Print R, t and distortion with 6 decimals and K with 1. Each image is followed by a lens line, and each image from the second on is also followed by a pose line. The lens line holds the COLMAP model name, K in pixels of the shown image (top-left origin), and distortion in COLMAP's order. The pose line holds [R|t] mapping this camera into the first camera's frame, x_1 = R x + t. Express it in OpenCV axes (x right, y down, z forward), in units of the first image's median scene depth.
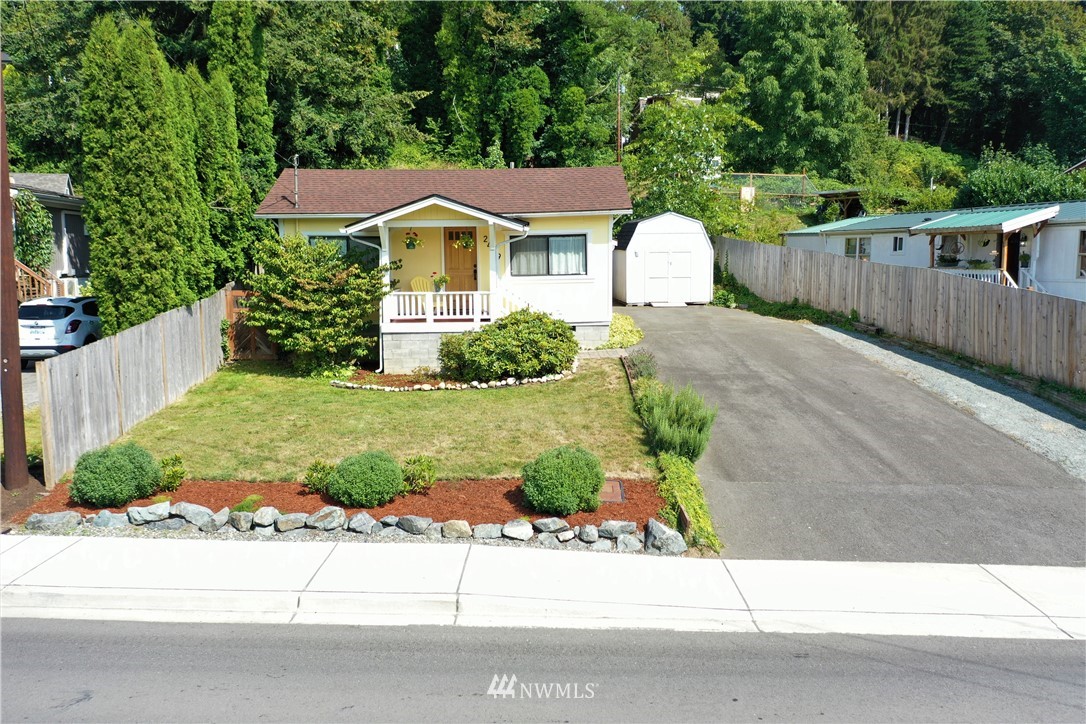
lens RADIAL K [[879.1, 0, 543.0], [0, 879.1, 362.0], [0, 0, 1]] dist [0.002792, 0.004730]
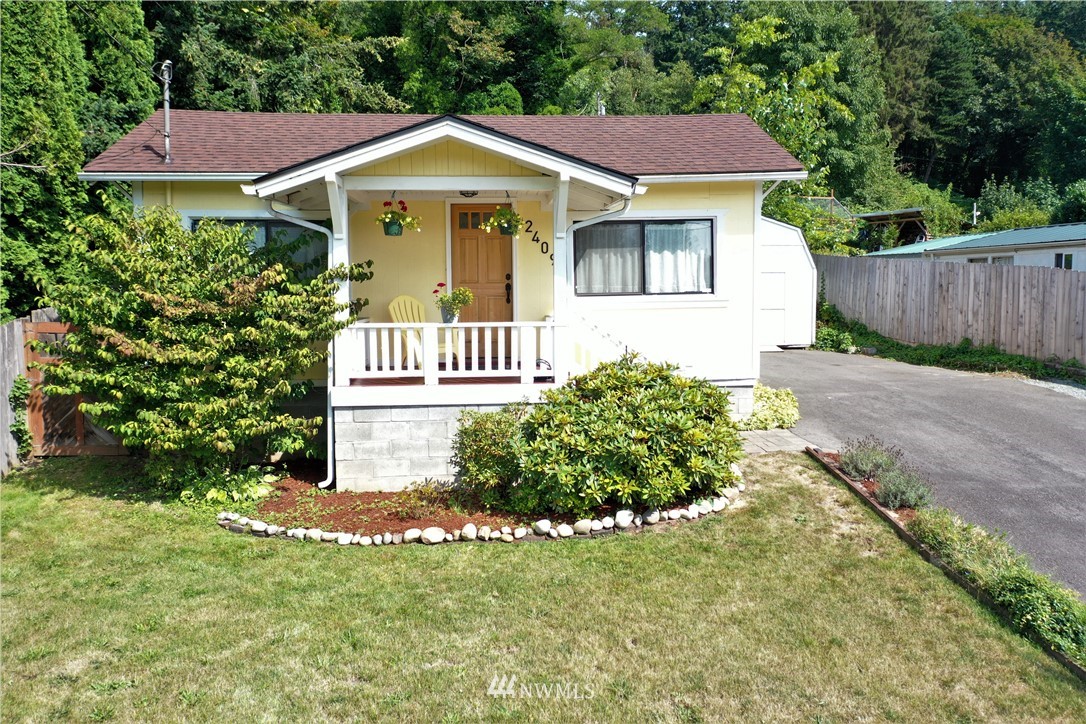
lens RADIAL K [[879.1, 0, 543.0], [0, 879.1, 362.0], [0, 0, 1]] dist [0.002792, 0.004730]
pose [[0.998417, -0.003275, 0.056152, -0.092176], [0.006189, 0.998639, -0.051794, -0.031251], [-0.055906, 0.052059, 0.997078, 0.496845]]
